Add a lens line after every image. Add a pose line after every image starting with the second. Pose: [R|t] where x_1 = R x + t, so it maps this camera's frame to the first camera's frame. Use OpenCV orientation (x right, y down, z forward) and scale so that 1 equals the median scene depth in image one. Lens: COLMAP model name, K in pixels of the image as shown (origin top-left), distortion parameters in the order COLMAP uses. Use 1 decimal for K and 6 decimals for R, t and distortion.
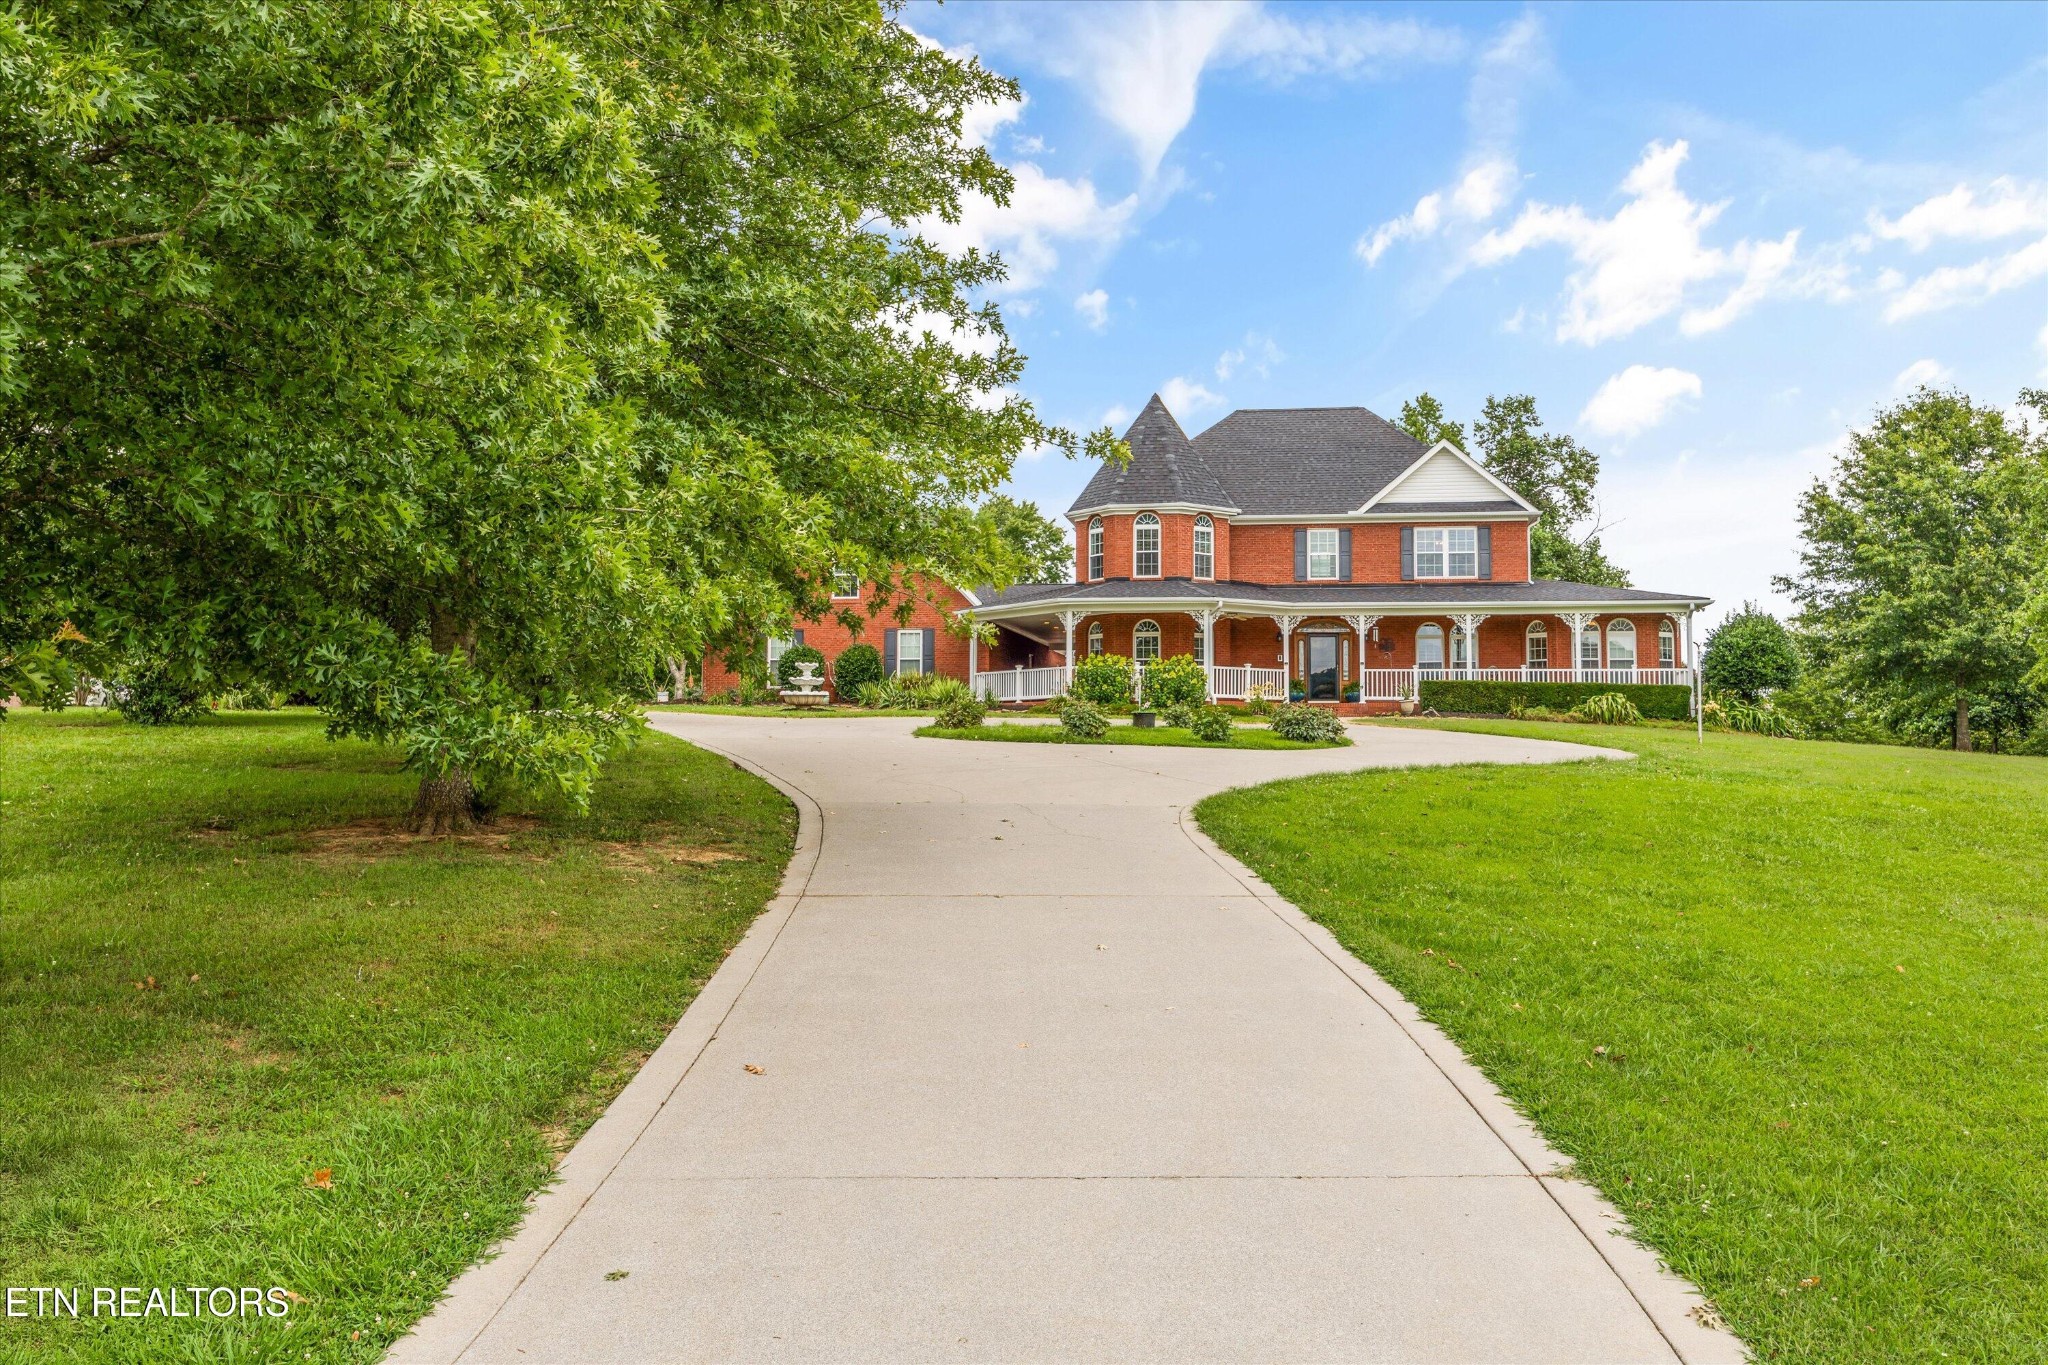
lens RADIAL K [[1813.4, 0, 1024.0], [0, 1813.4, 682.5], [0, 0, 1]] dist [-0.077016, 0.004940]
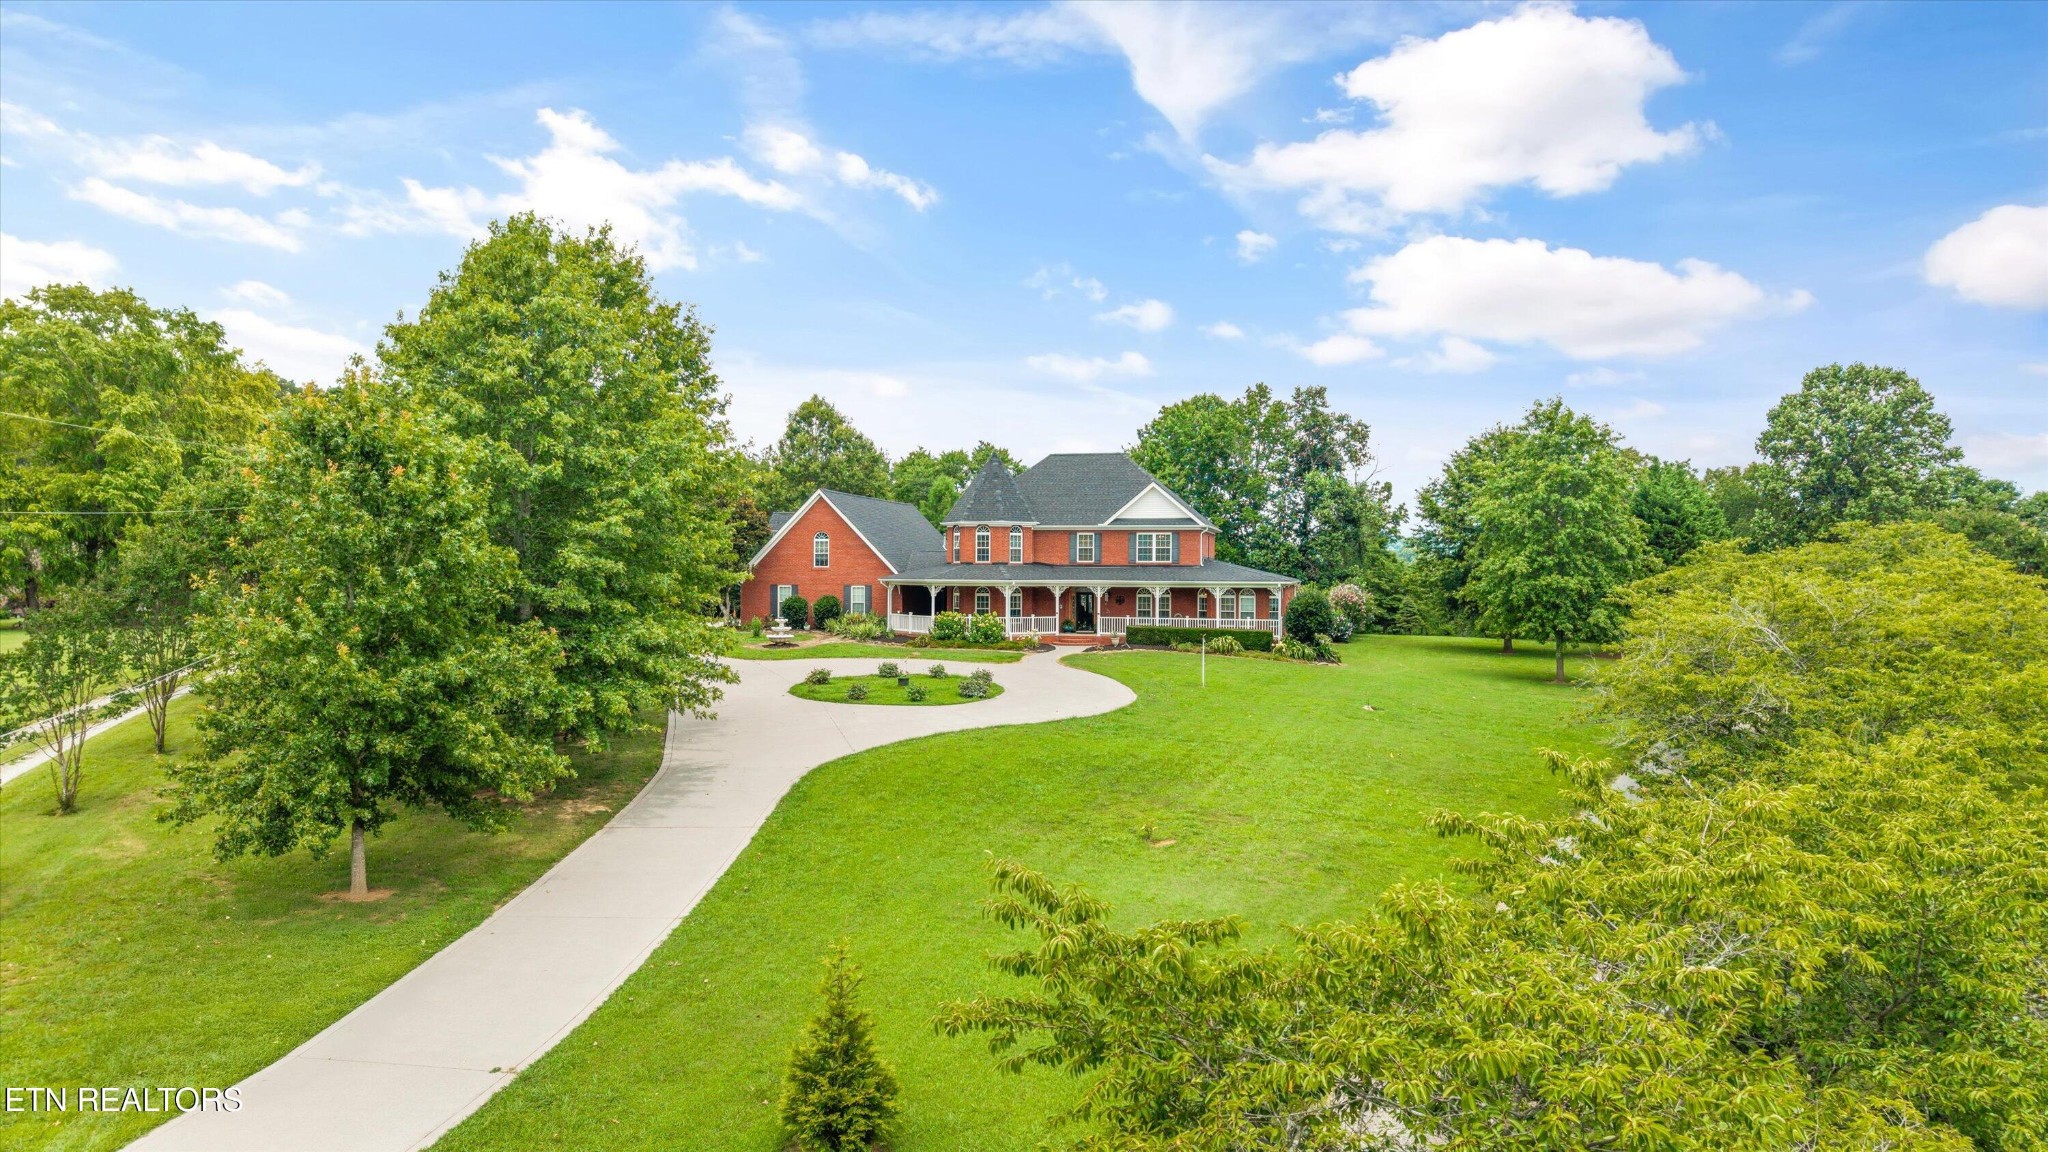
lens RADIAL K [[1394.9, 0, 1024.0], [0, 1394.9, 576.0], [0, 0, 1]] dist [0.010699, -0.003967]
pose [[0.998275, 0.002045, -0.058674, 0.188587], [0.000913, 0.998732, 0.050339, -0.113571], [0.058703, -0.050305, 0.997007, -0.363352]]
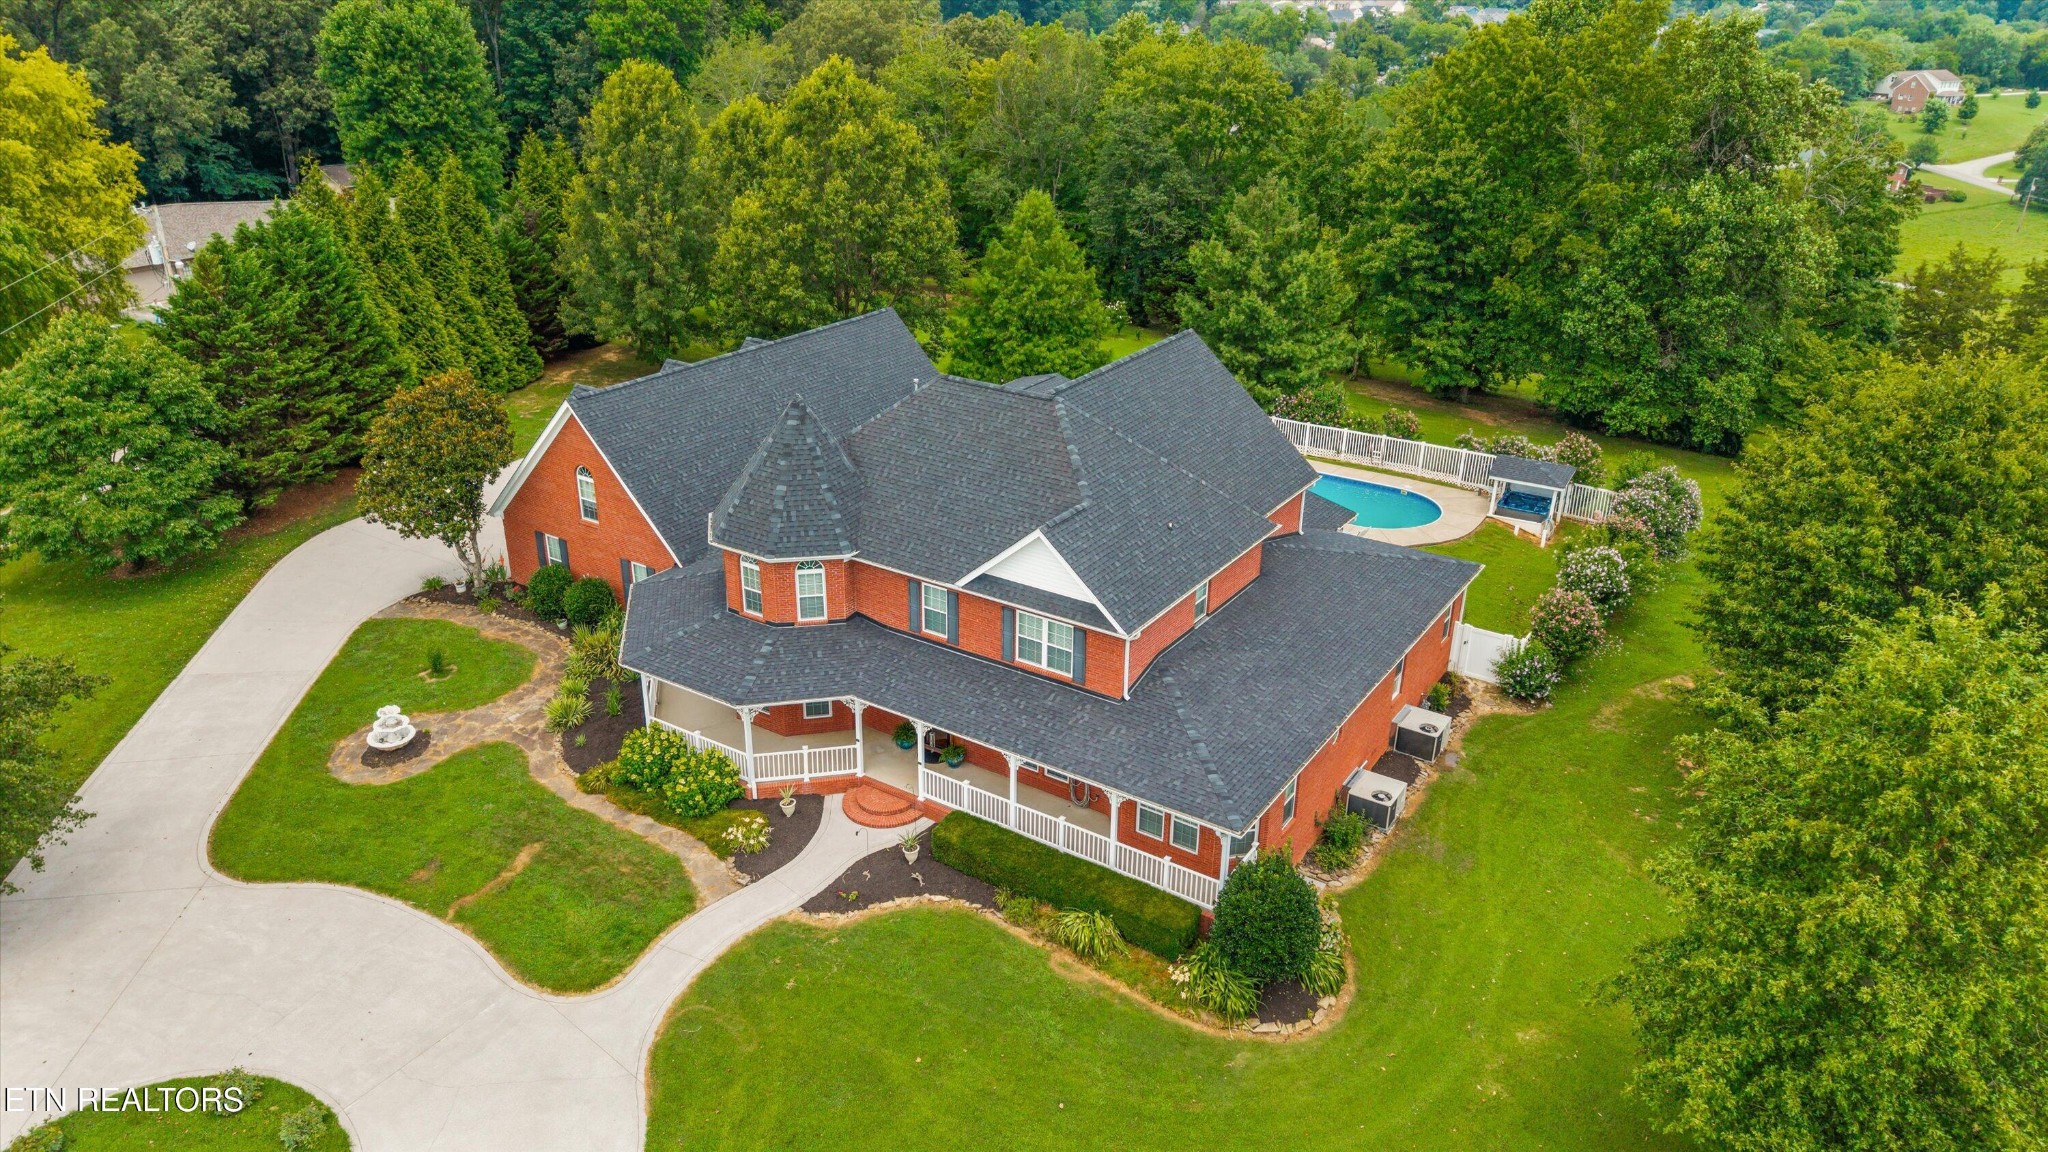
lens RADIAL K [[1394.9, 0, 1024.0], [0, 1394.9, 576.0], [0, 0, 1]] dist [0.010699, -0.003967]
pose [[0.898003, 0.185591, -0.398931, 0.492412], [0.024898, 0.883797, 0.467207, -0.421876], [0.439284, -0.429486, 0.789032, 0.481166]]
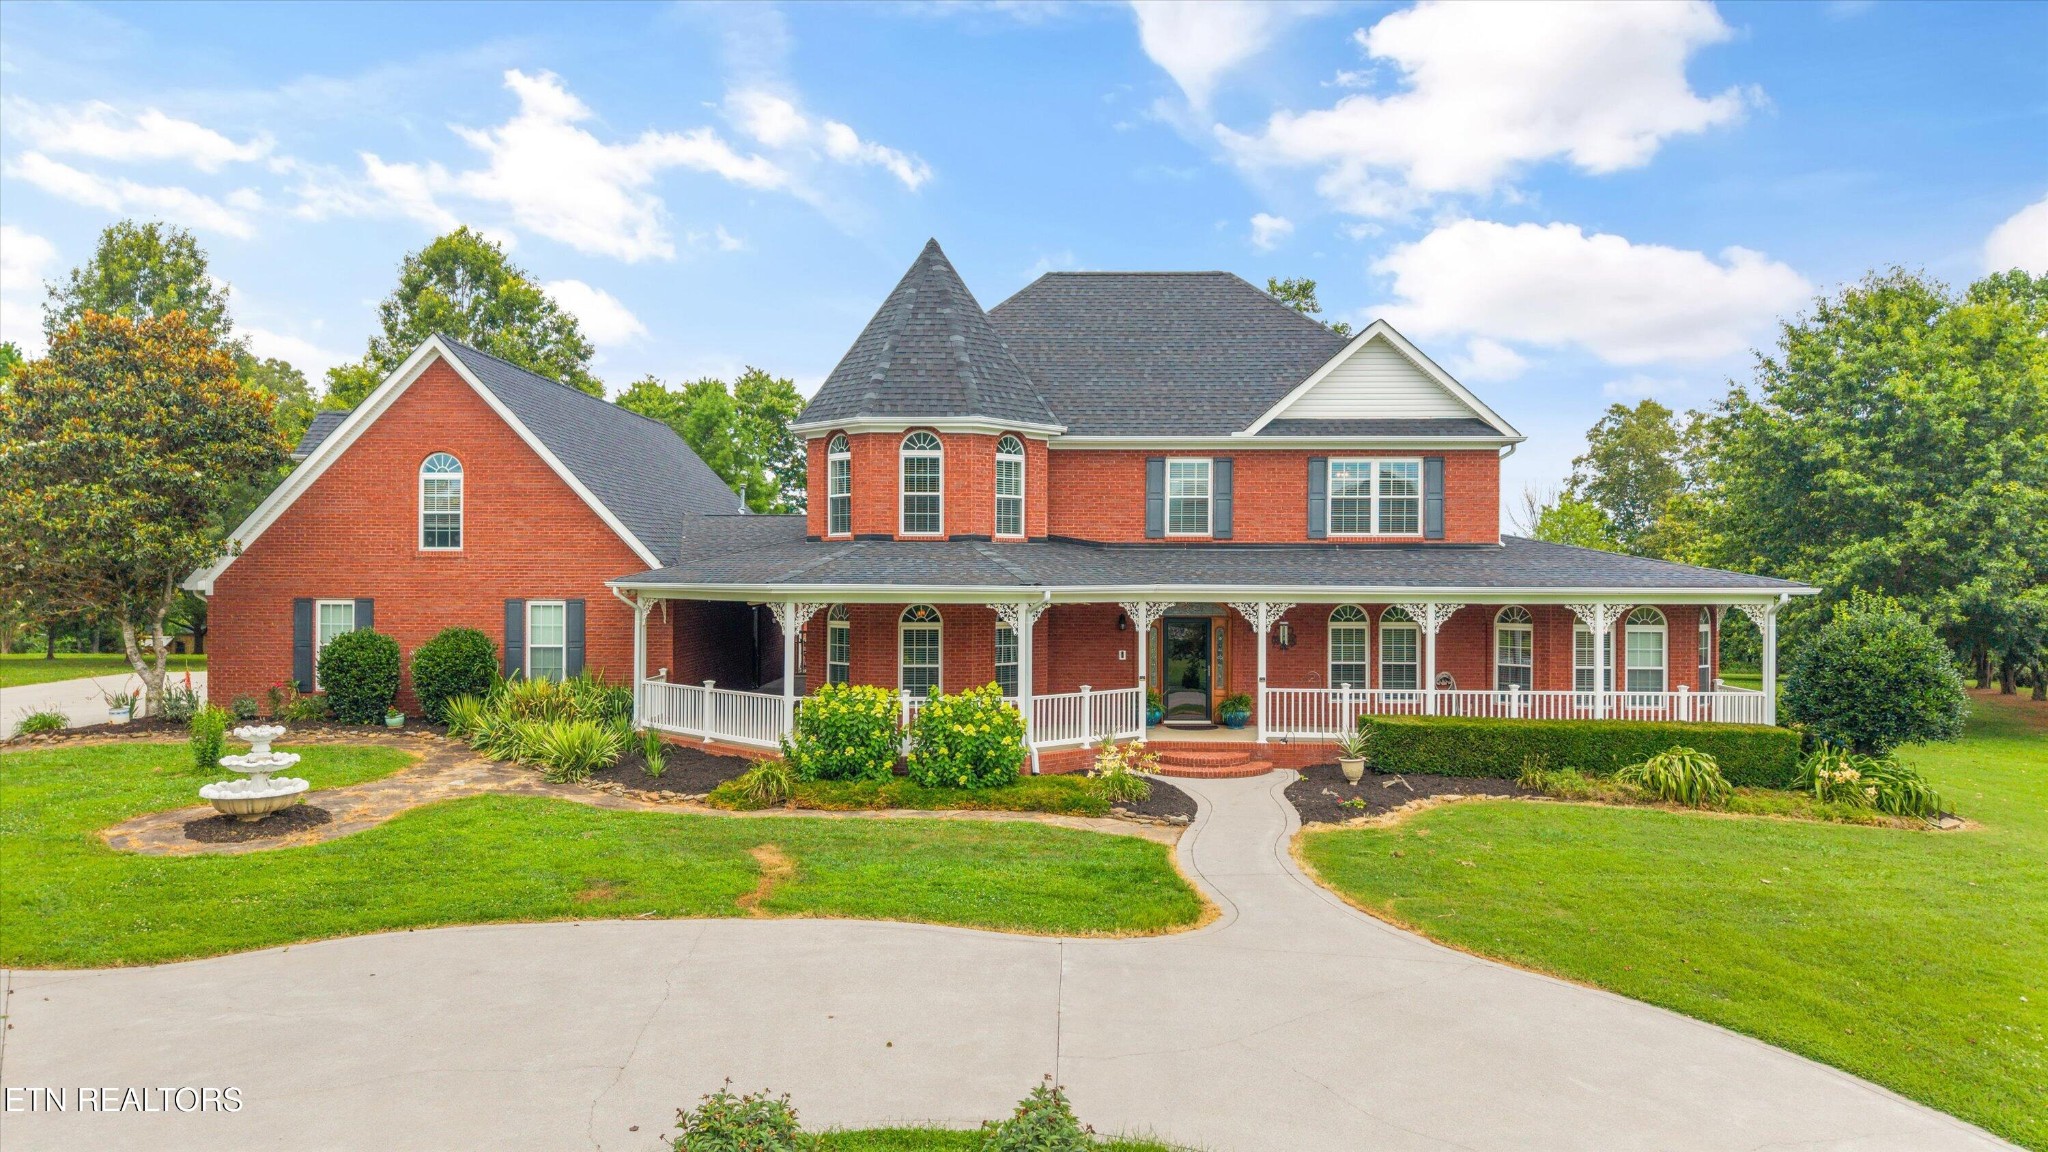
lens RADIAL K [[1394.9, 0, 1024.0], [0, 1394.9, 576.0], [0, 0, 1]] dist [0.010699, -0.003967]
pose [[0.988604, 0.001056, 0.150536, 0.030817], [-0.008489, 0.998775, 0.048739, -0.067558], [-0.150300, -0.049461, 0.987402, 0.519742]]
